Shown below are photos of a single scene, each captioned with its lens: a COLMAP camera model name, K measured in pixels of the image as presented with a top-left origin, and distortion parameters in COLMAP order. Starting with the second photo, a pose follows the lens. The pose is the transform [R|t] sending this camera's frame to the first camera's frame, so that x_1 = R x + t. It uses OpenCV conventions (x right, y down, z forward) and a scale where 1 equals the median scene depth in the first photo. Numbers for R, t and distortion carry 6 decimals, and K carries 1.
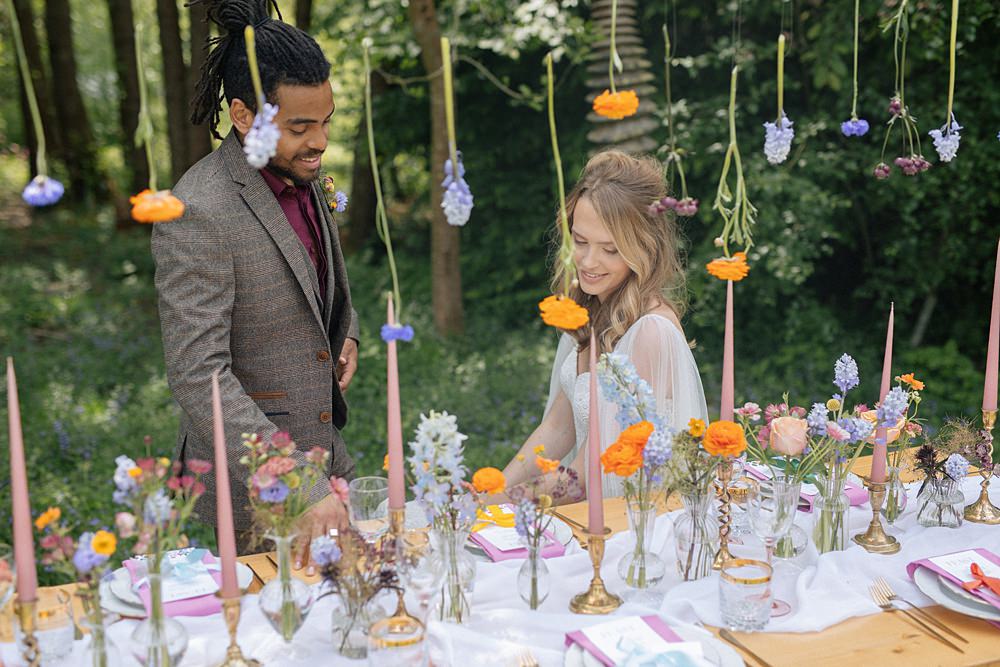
lens RADIAL K [[1411.3, 0, 500.0], [0, 1411.3, 333.5], [0, 0, 1]] dist [-0.013108, -0.093915]
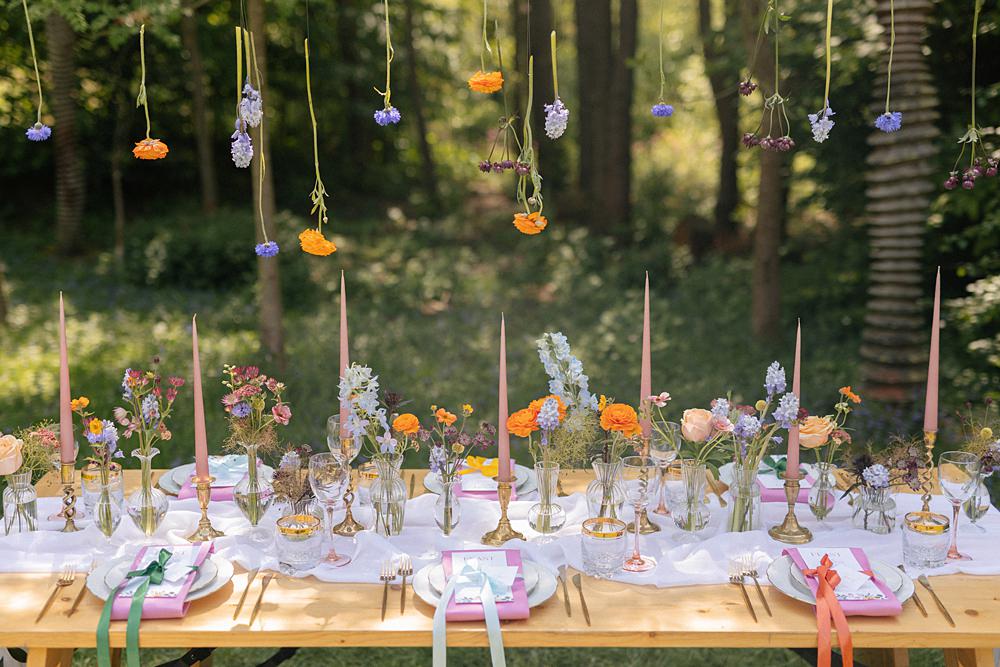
lens RADIAL K [[1411.3, 0, 500.0], [0, 1411.3, 333.5], [0, 0, 1]] dist [-0.013108, -0.093915]
pose [[0.914546, 0.094781, -0.393220, 0.489797], [-0.095775, 0.995255, 0.017143, -0.005890], [0.392980, 0.021983, 0.919284, -0.121358]]
